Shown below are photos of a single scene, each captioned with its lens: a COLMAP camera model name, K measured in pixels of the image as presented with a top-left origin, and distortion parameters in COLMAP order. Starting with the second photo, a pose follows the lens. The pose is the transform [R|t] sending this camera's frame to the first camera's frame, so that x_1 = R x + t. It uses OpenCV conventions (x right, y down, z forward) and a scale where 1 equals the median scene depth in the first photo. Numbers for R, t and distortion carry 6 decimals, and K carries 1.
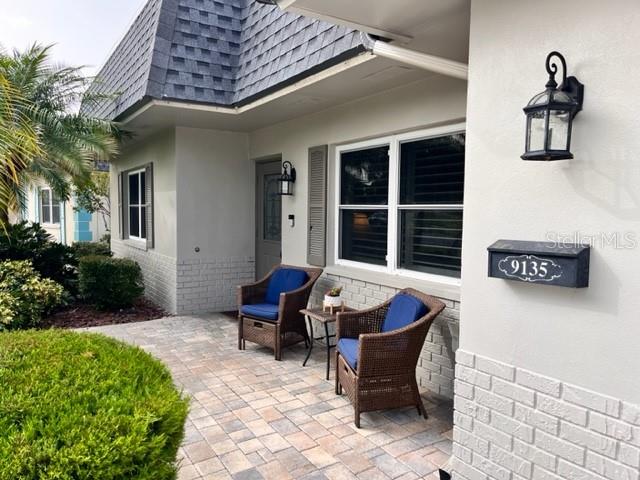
lens RADIAL K [[482.8, 0, 318.8], [0, 482.8, 238.7], [0, 0, 1]] dist [0.031184, 0.000755]
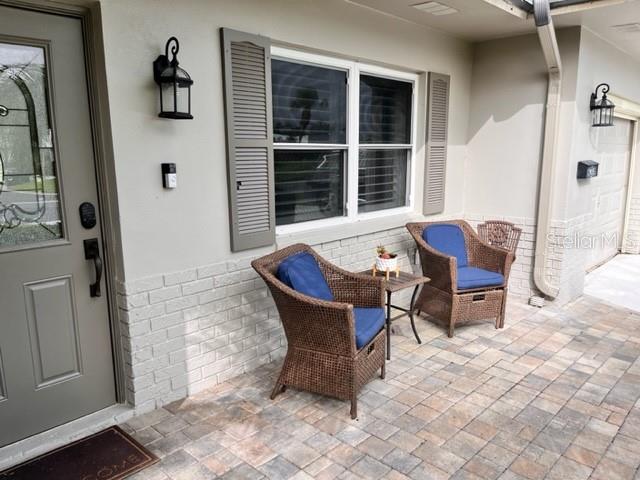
lens RADIAL K [[482.8, 0, 318.5], [0, 482.8, 242.2], [0, 0, 1]] dist [0.031184, 0.000755]
pose [[-0.242758, -0.192283, 0.950840, -0.719863], [0.061212, 0.975170, 0.212831, -0.089523], [-0.968154, 0.109869, -0.224960, 1.306704]]
